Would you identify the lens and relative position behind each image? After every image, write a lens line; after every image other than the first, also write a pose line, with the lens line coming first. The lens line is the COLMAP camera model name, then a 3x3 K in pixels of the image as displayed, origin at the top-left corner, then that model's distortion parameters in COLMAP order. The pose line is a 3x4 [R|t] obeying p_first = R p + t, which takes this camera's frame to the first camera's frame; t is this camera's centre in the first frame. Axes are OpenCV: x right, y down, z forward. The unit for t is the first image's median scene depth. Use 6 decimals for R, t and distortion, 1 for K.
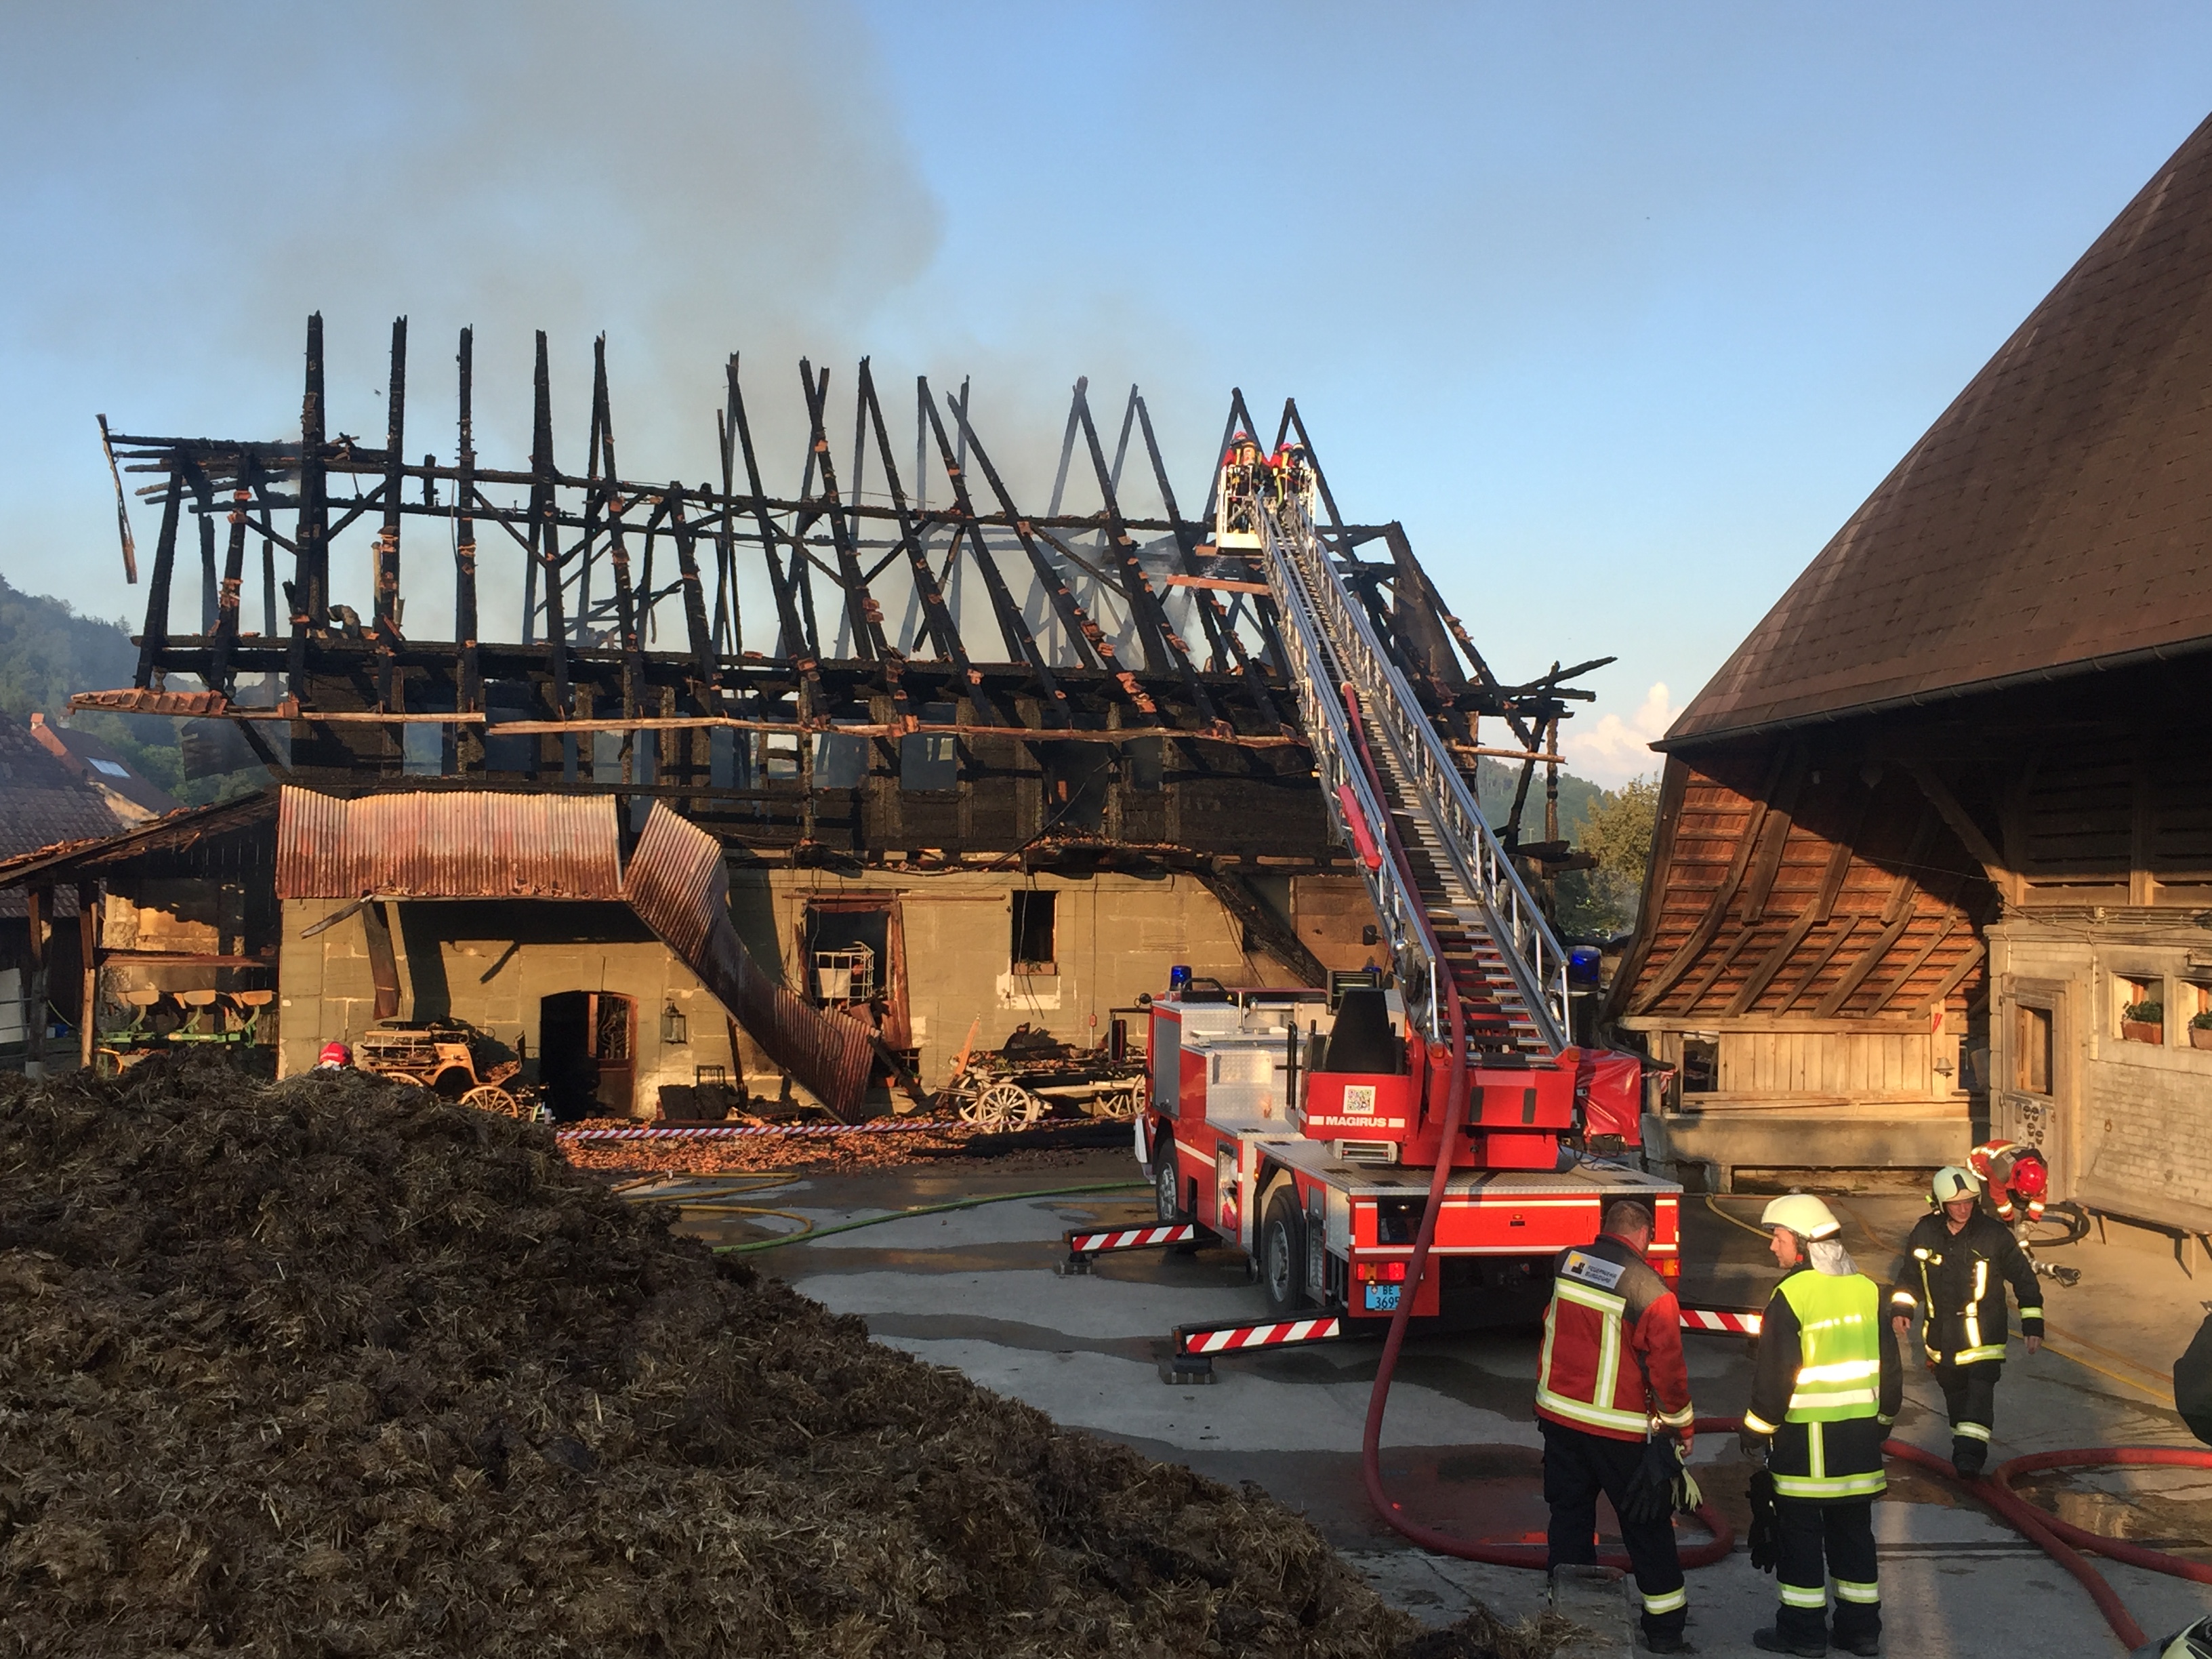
lens RADIAL K [[2452.1, 0, 1102.2], [0, 2452.1, 831.0], [0, 0, 1]] dist [0.040200, 0.000000]
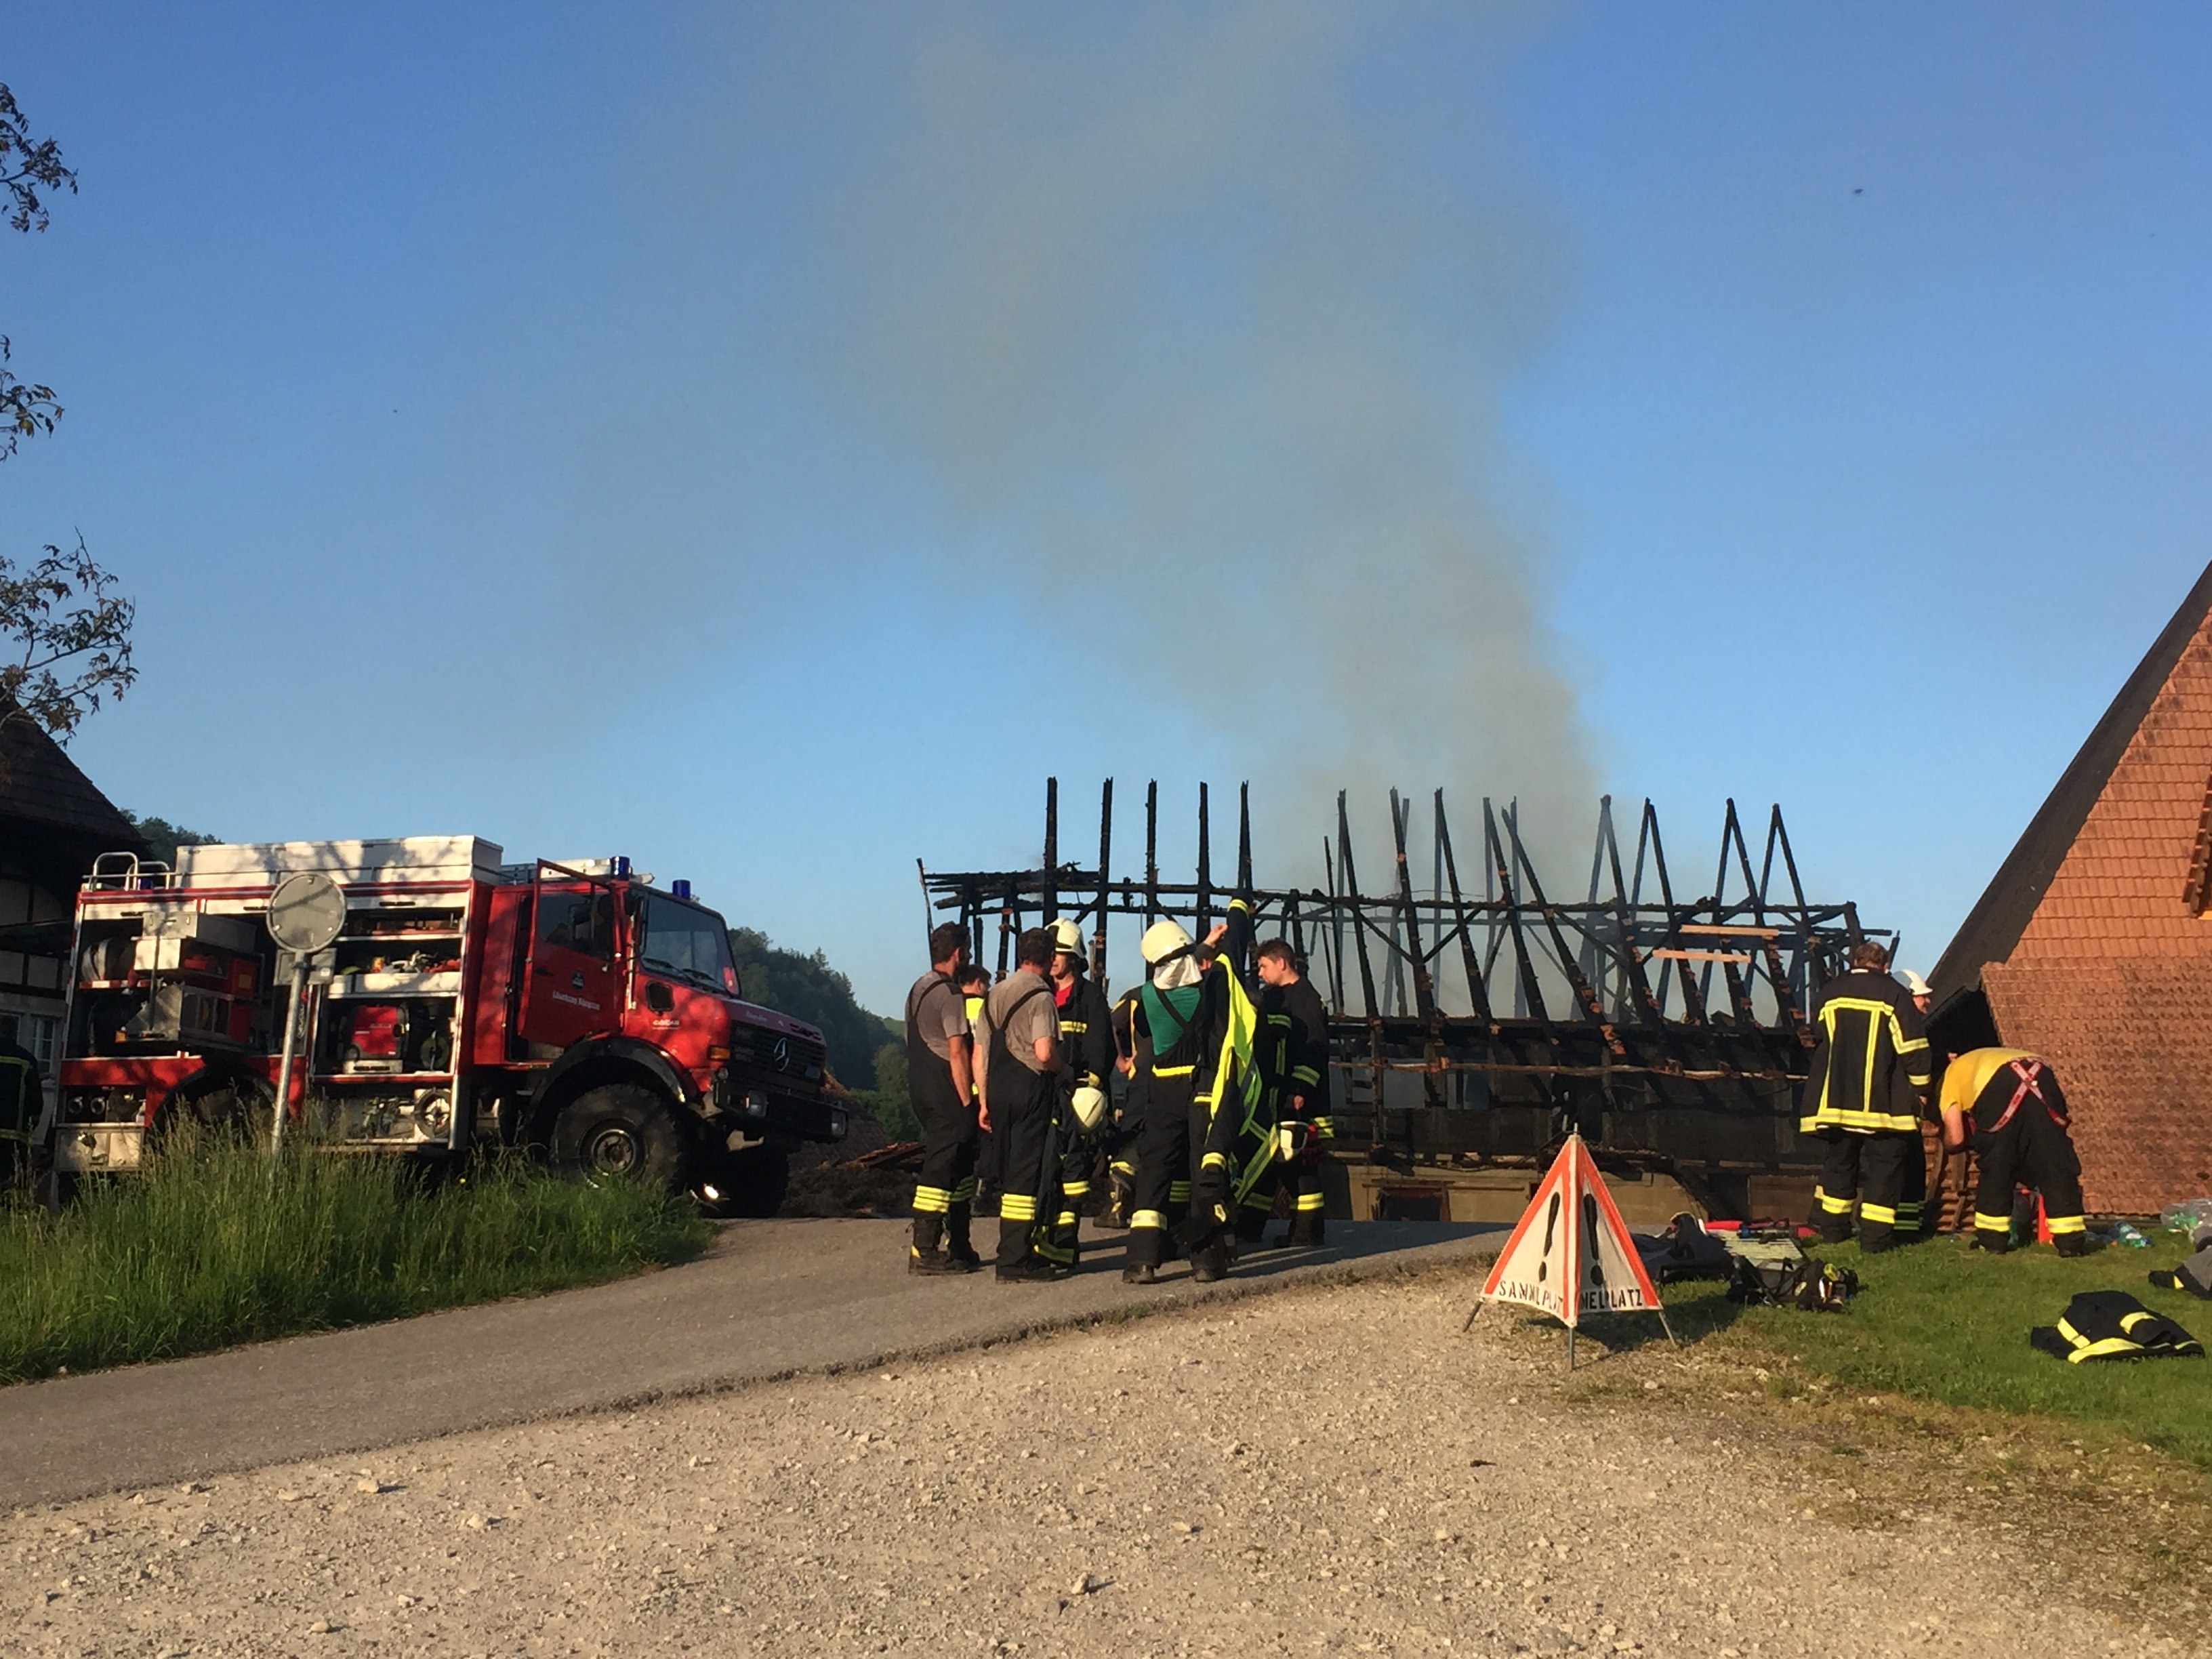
lens RADIAL K [[2947.0, 0, 1107.0], [0, 2947.0, 830.5], [0, 0, 1]] dist [0.017263, 0.000000]
pose [[0.960233, -0.023806, -0.278184, 0.193753], [-0.008252, 0.993503, -0.113507, 0.016578], [0.279078, 0.111289, 0.953798, -0.643316]]
